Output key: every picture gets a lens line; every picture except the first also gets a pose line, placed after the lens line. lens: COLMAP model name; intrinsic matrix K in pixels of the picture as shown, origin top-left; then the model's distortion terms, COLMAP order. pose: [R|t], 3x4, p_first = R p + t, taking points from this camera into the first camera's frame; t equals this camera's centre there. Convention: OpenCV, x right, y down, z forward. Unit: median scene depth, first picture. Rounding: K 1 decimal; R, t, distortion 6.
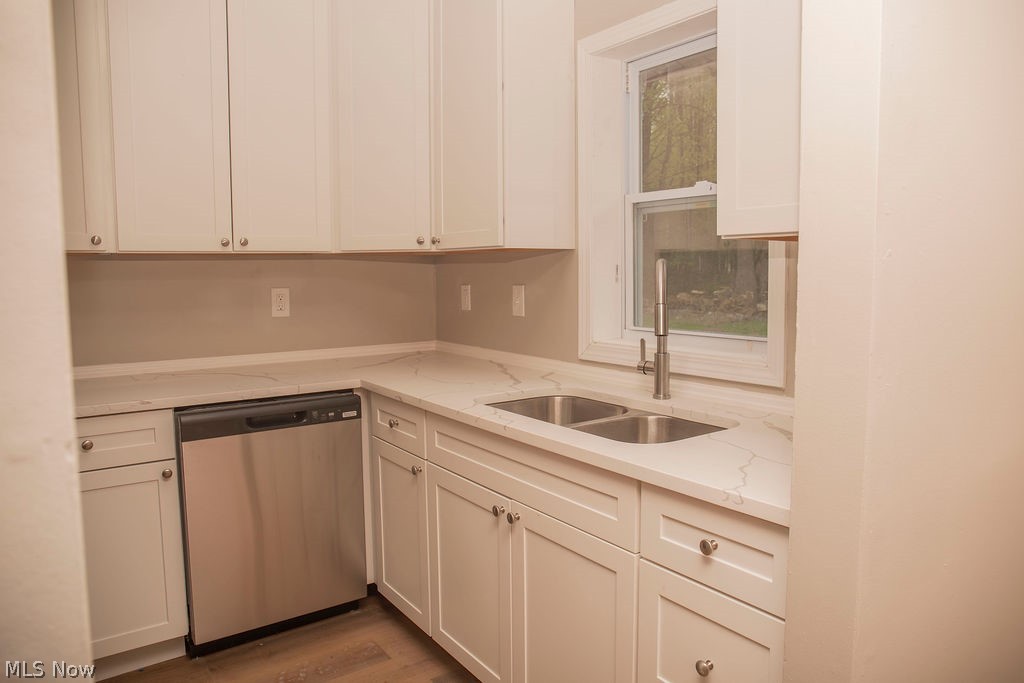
lens RADIAL K [[704.8, 0, 507.9], [0, 704.8, 344.8], [0, 0, 1]] dist [-0.117018, 0.099111]
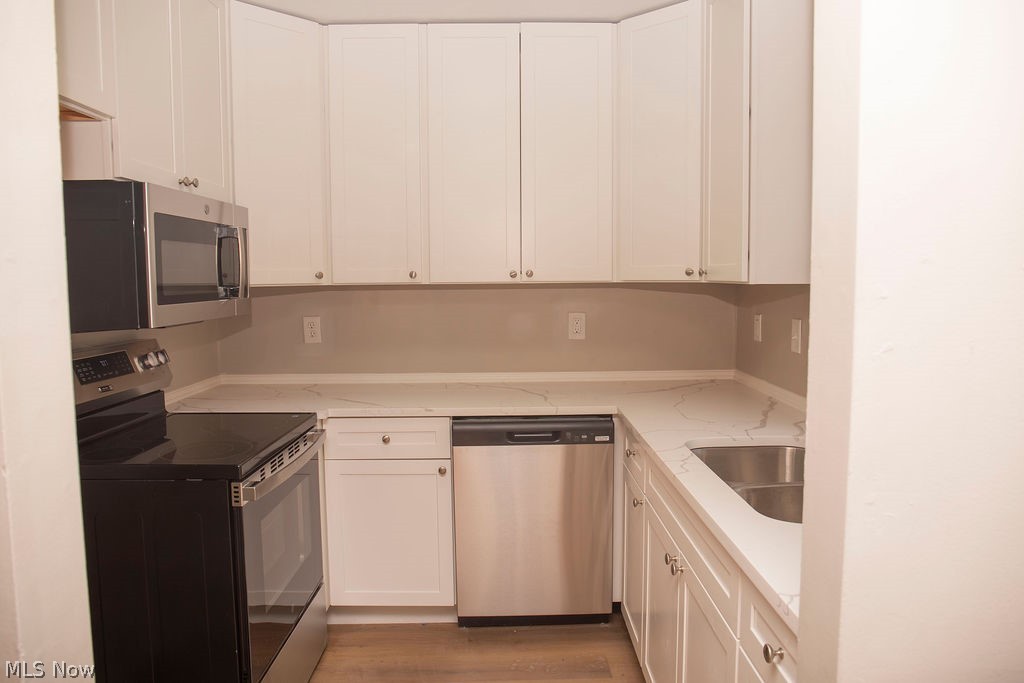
lens RADIAL K [[704.8, 0, 507.9], [0, 704.8, 344.8], [0, 0, 1]] dist [-0.117018, 0.099111]
pose [[0.819739, 0.054088, -0.570178, 0.253465], [-0.054874, 0.998368, 0.015814, -0.050908], [0.570102, 0.018325, 0.821369, 0.047010]]
